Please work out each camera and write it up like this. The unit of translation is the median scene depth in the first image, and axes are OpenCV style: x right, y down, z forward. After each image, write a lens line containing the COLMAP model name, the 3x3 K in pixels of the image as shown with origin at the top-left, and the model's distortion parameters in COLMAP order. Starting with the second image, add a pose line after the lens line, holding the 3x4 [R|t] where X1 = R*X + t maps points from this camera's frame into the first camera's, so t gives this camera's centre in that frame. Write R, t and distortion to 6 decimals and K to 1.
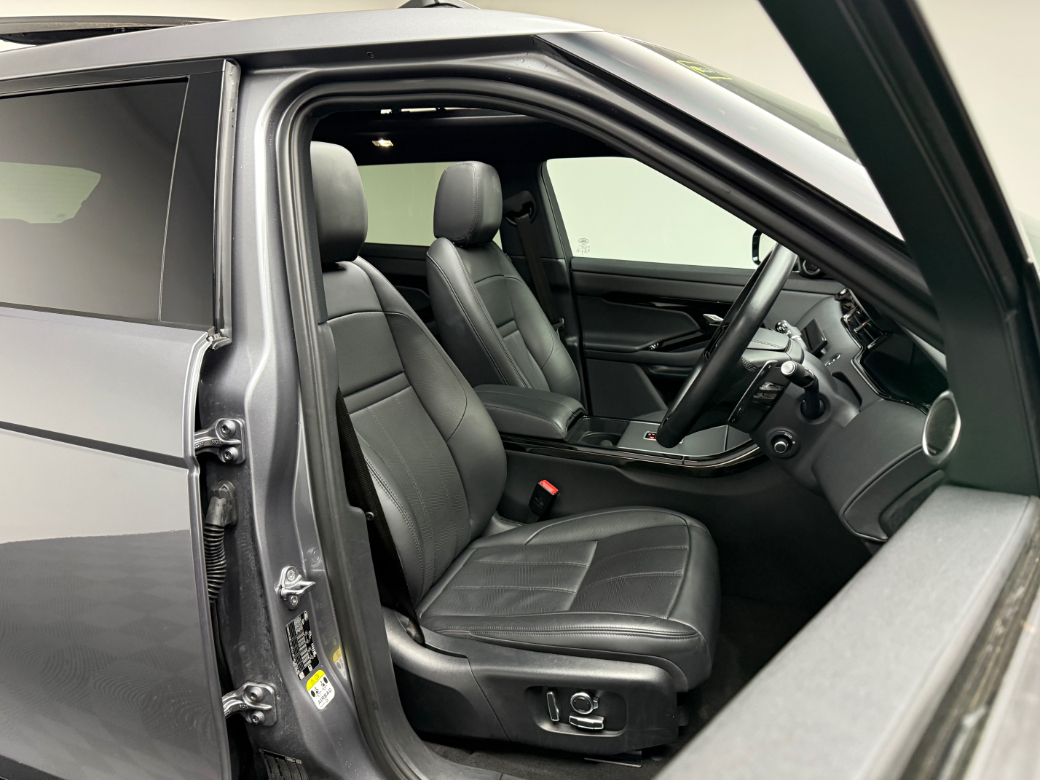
lens RADIAL K [[703.9, 0, 519.1], [0, 703.9, 391.3], [0, 0, 1]] dist [-0.003027, -0.011102]
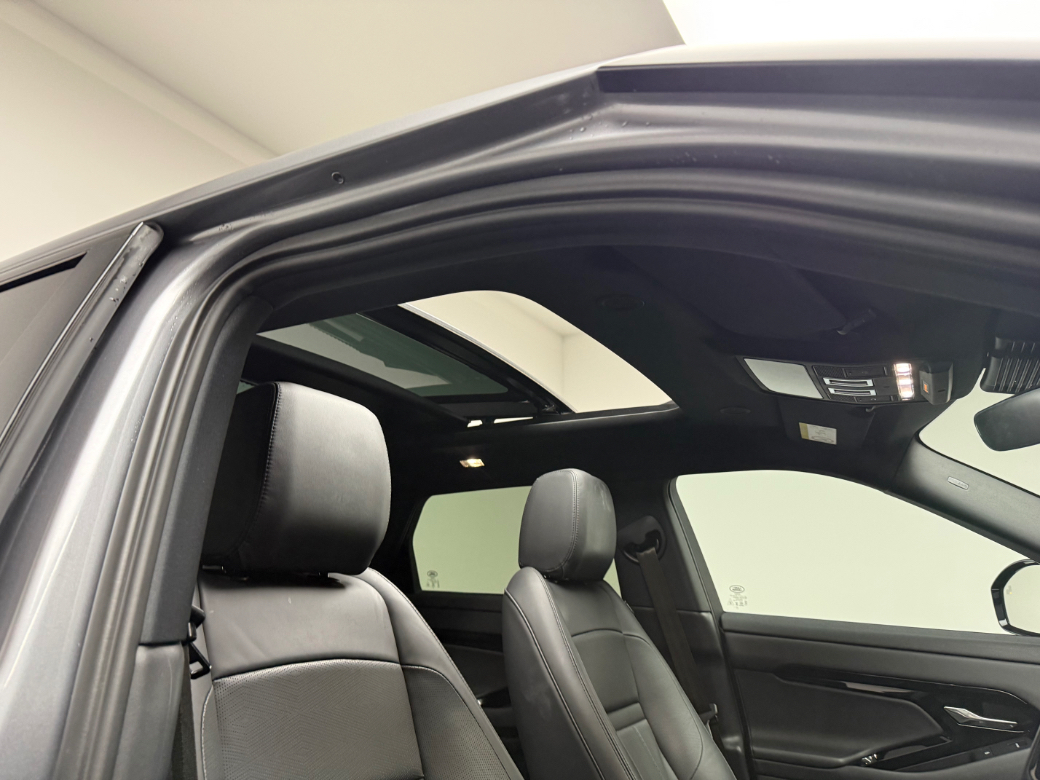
lens RADIAL K [[703.9, 0, 512.7], [0, 703.9, 389.8], [0, 0, 1]] dist [-0.003027, -0.011102]
pose [[0.978257, -0.043437, -0.202796, 0.023986], [-0.066812, 0.859690, -0.506429, -0.010431], [0.196340, 0.508967, 0.838095, 0.268529]]
